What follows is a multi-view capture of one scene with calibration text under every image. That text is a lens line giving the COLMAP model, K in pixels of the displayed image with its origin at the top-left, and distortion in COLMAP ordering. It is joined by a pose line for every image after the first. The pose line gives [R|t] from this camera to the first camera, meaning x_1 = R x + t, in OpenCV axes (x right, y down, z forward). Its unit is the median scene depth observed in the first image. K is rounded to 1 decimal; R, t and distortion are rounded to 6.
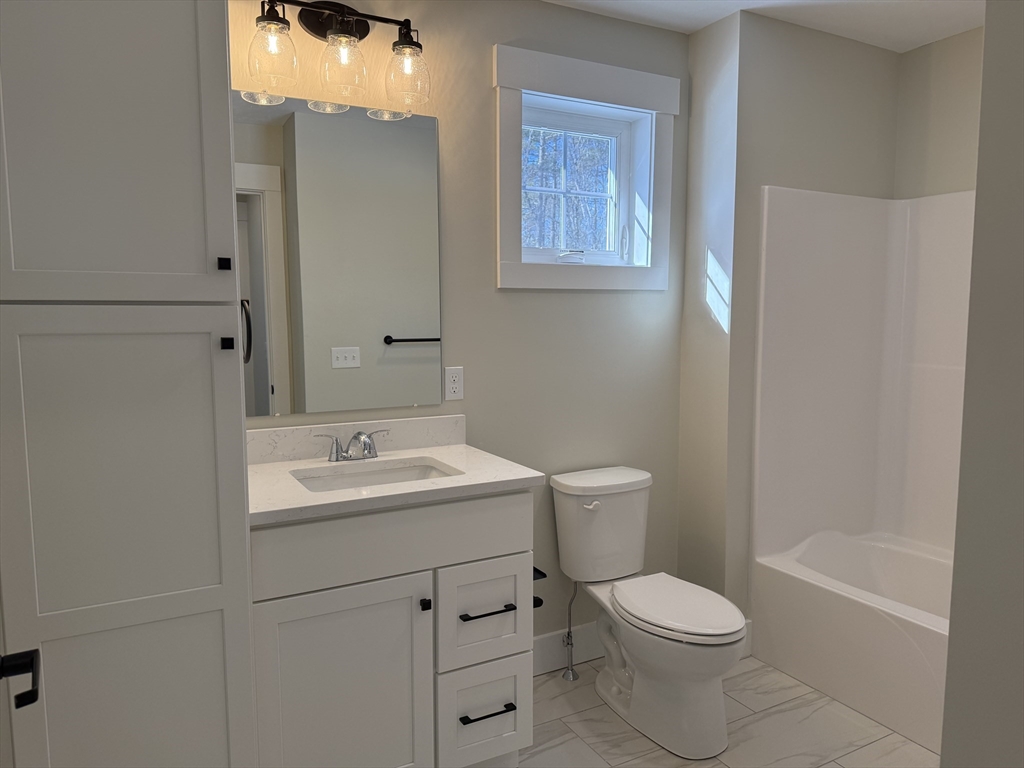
lens RADIAL K [[747.5, 0, 540.2], [0, 747.5, 384.8], [0, 0, 1]] dist [0.231404, -0.441222]
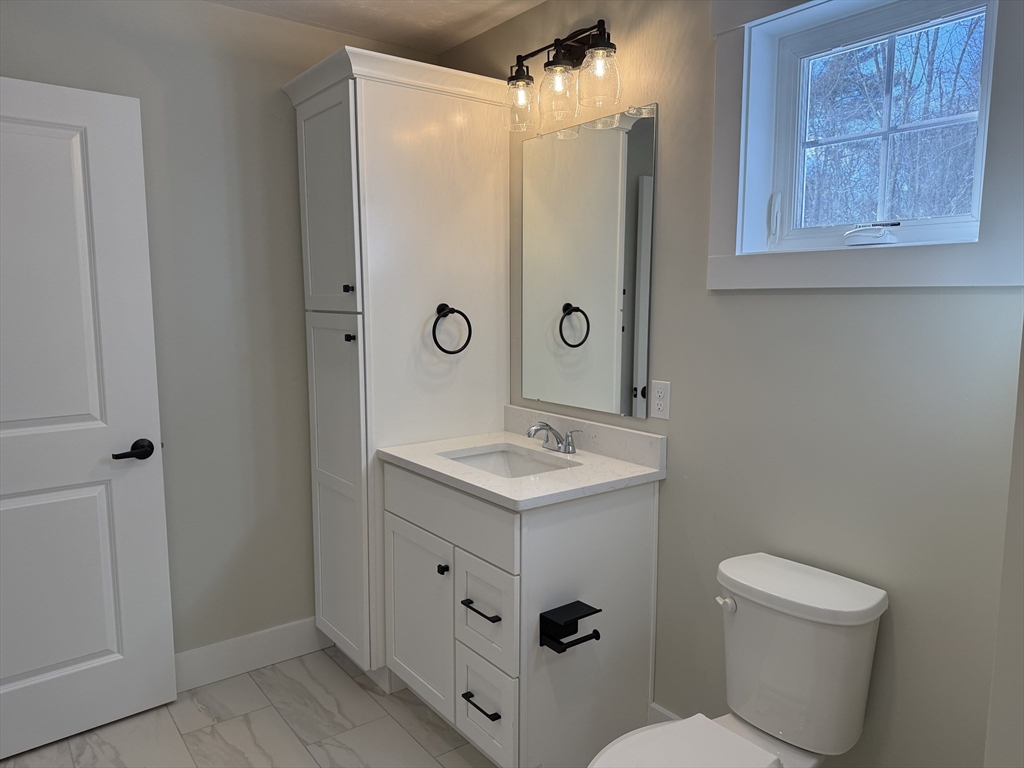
lens RADIAL K [[717.1, 0, 513.4], [0, 717.1, 387.5], [0, 0, 1]] dist [0.094115, -0.129187]
pose [[0.120027, 0.122976, -0.985125, 0.629863], [-0.106179, 0.988197, 0.110423, -0.082480], [0.987076, 0.091346, 0.131668, 0.651262]]
